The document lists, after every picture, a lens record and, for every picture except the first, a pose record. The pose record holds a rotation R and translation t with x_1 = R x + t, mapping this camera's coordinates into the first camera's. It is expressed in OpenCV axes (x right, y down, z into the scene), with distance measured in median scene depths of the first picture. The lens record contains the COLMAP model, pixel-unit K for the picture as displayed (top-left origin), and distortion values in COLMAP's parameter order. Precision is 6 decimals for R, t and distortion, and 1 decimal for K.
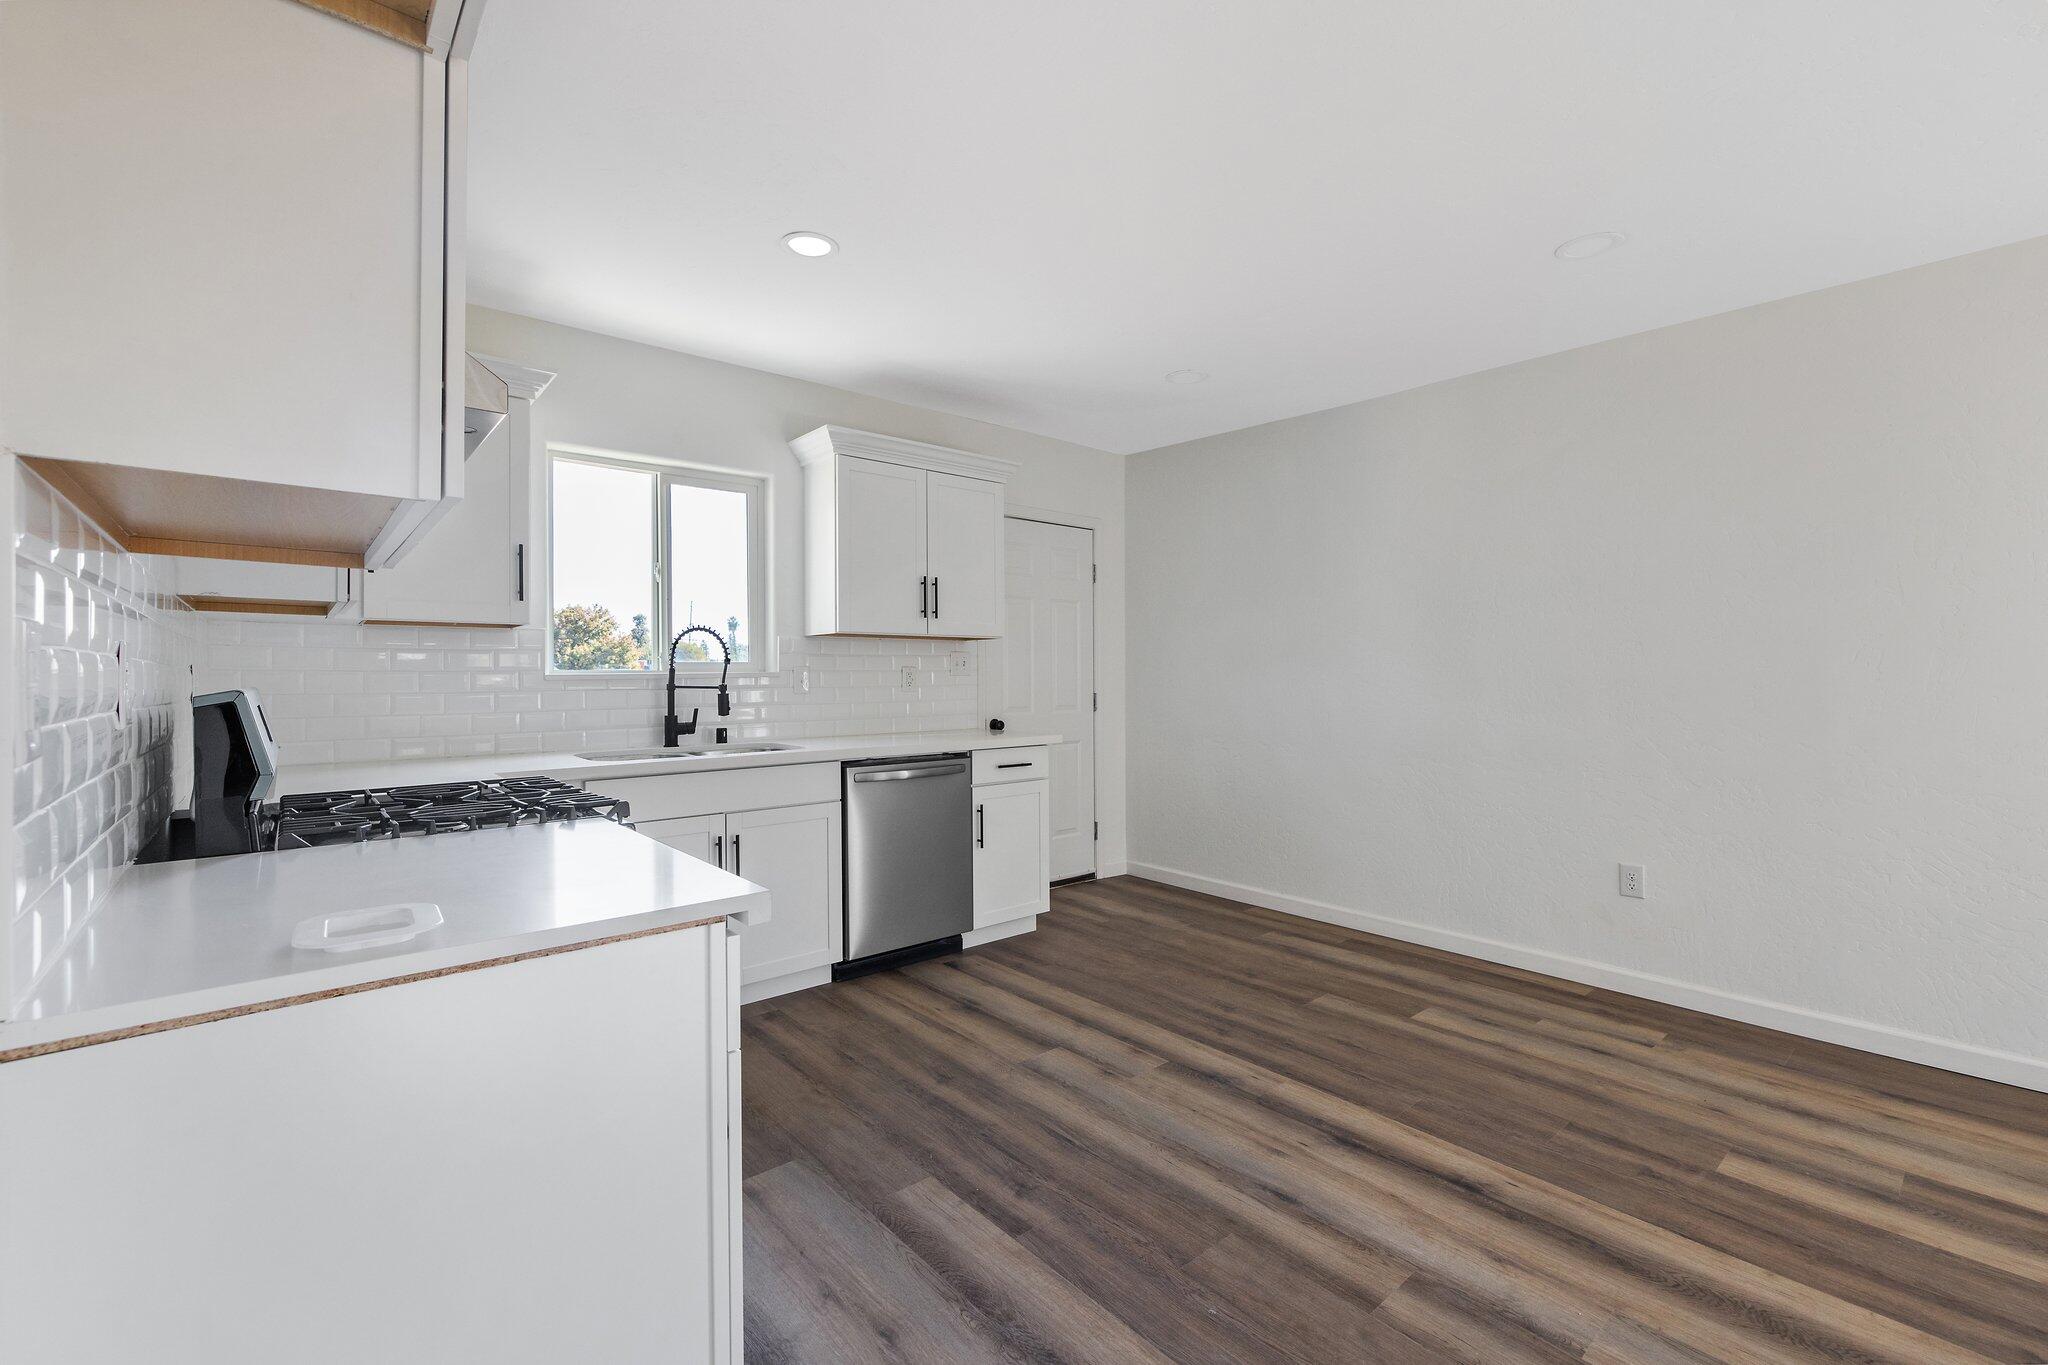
lens RADIAL K [[856.2, 0, 1017.2], [0, 856.2, 680.2], [0, 0, 1]] dist [-0.000234, 0.000048]
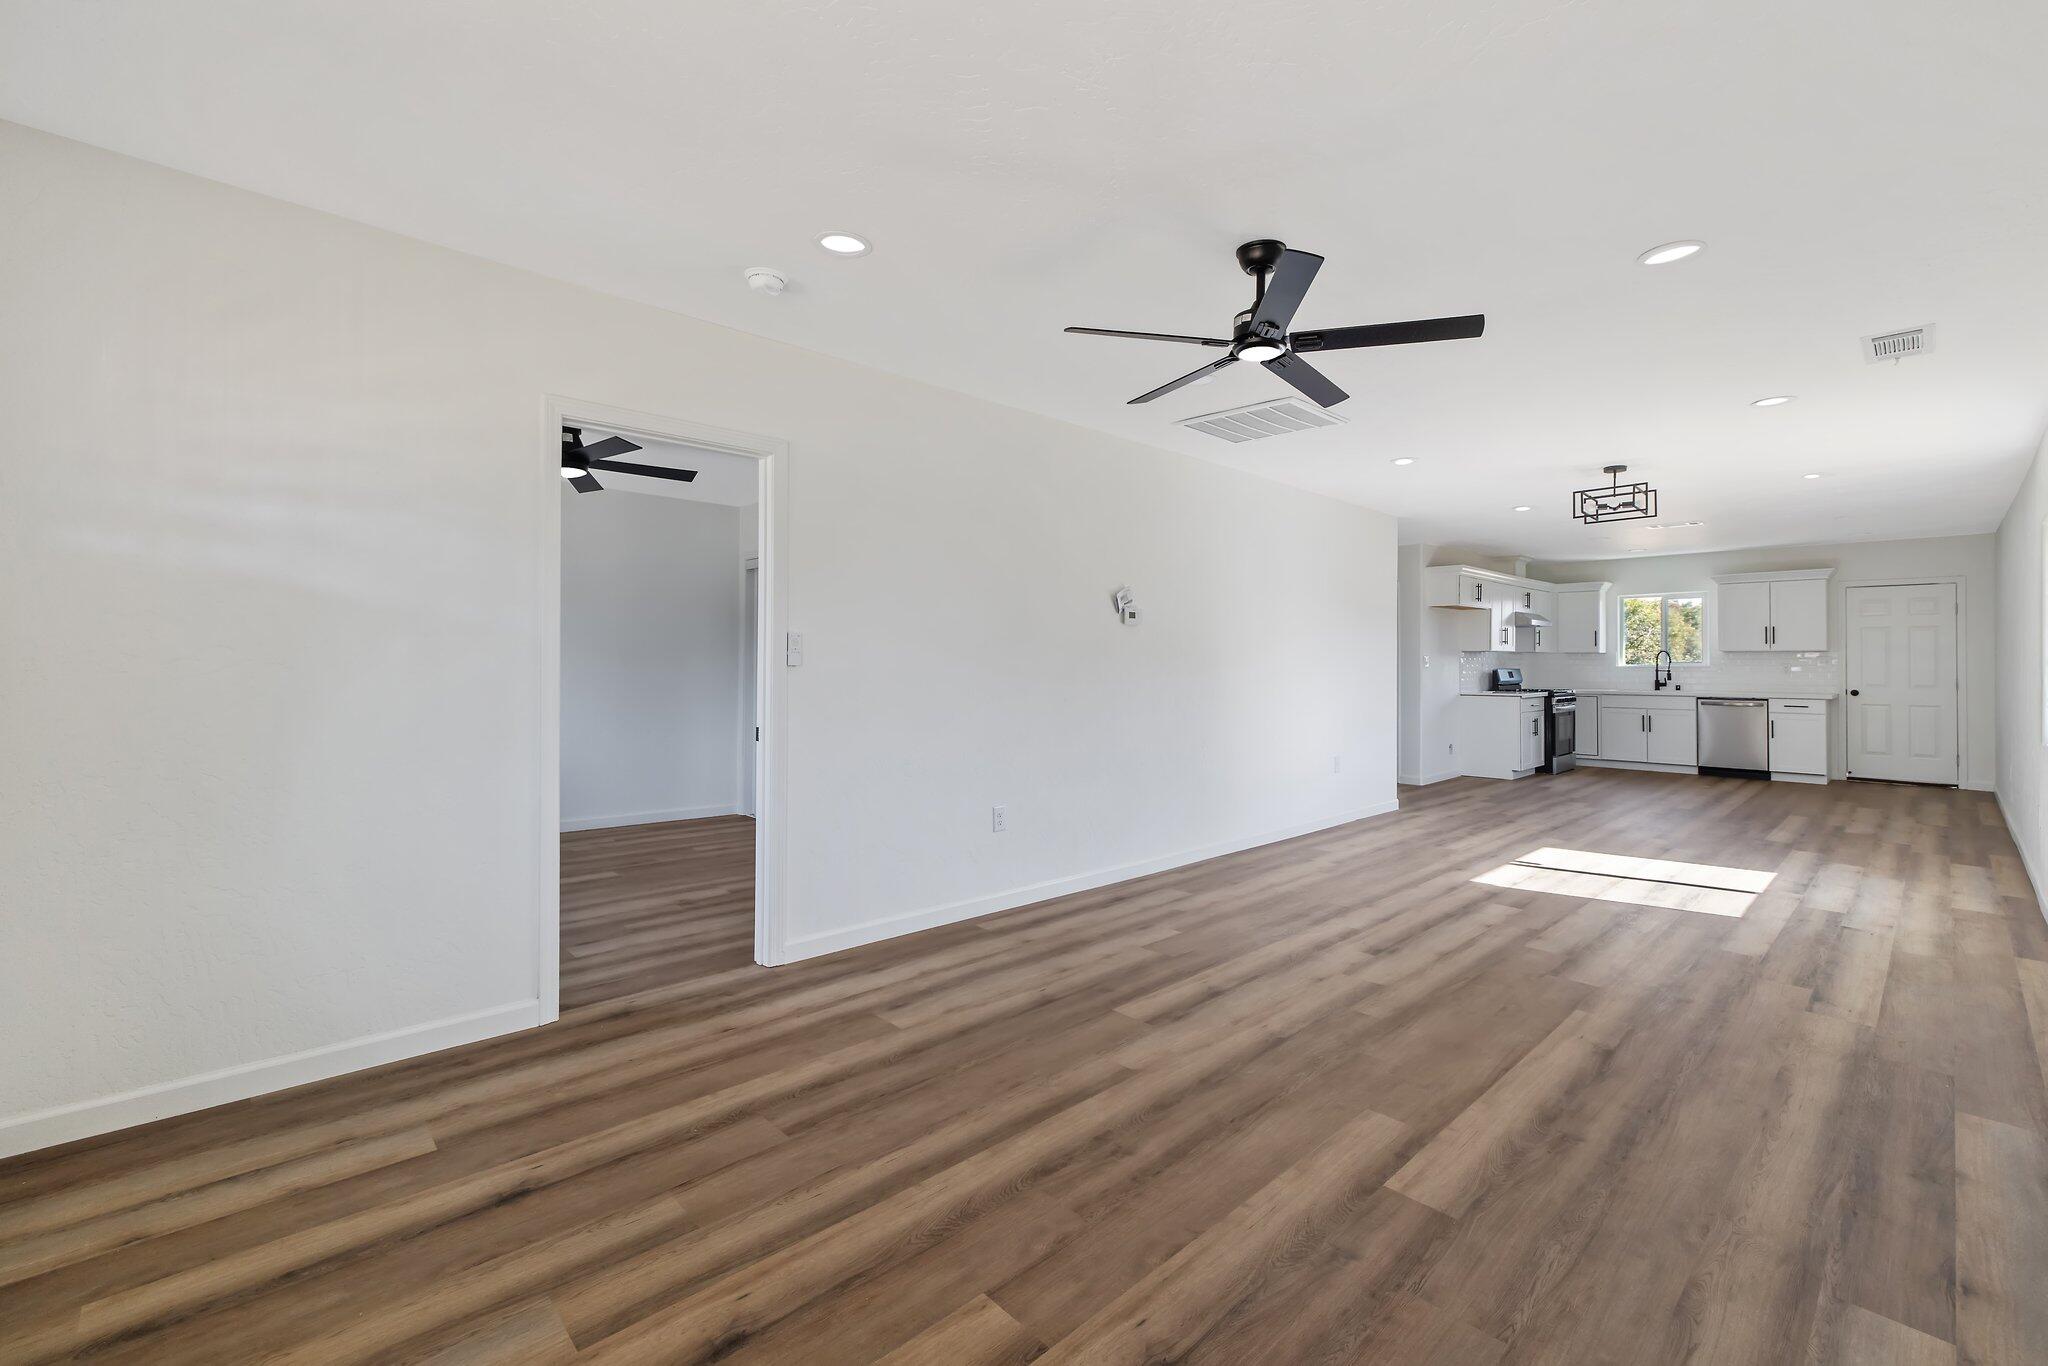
lens RADIAL K [[869.7, 0, 1029.9], [0, 869.7, 649.3], [0, 0, 1]] dist [0.000724, 0.000176]
pose [[0.053895, -0.004873, -0.998535, 3.196227], [-0.010461, 0.999930, -0.005444, -0.033144], [0.998492, 0.010739, 0.053840, -1.725632]]
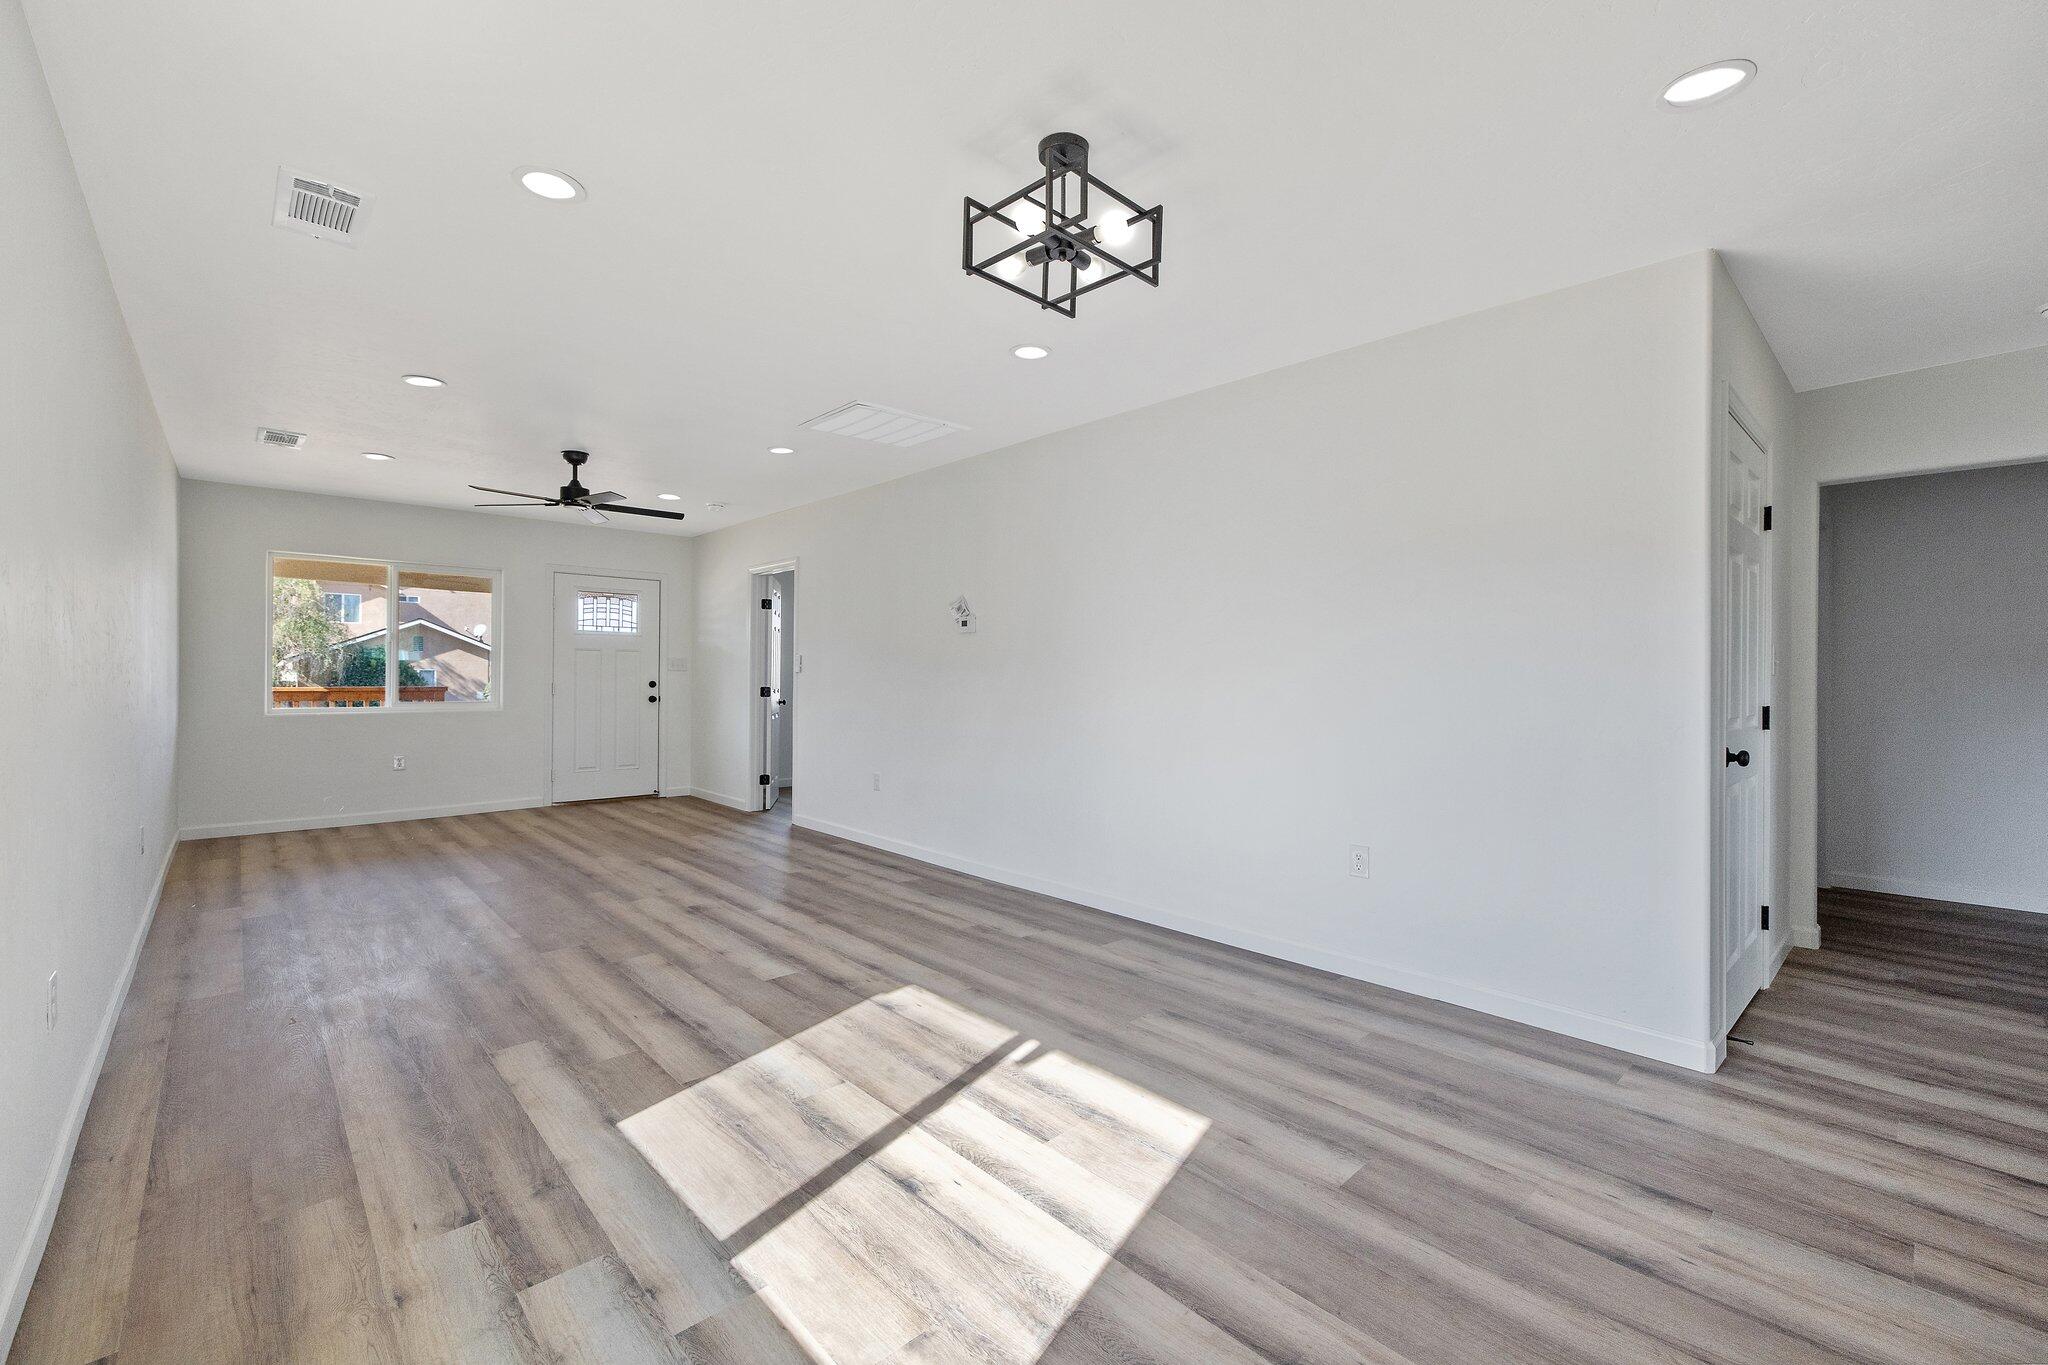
lens RADIAL K [[856.2, 0, 1017.2], [0, 856.2, 680.2], [0, 0, 1]] dist [-0.000234, 0.000048]
pose [[-0.999203, 0.005793, -0.039500, 1.333218], [0.005406, 0.999936, 0.009912, -0.009339], [0.039555, 0.009691, -0.999170, 0.494217]]
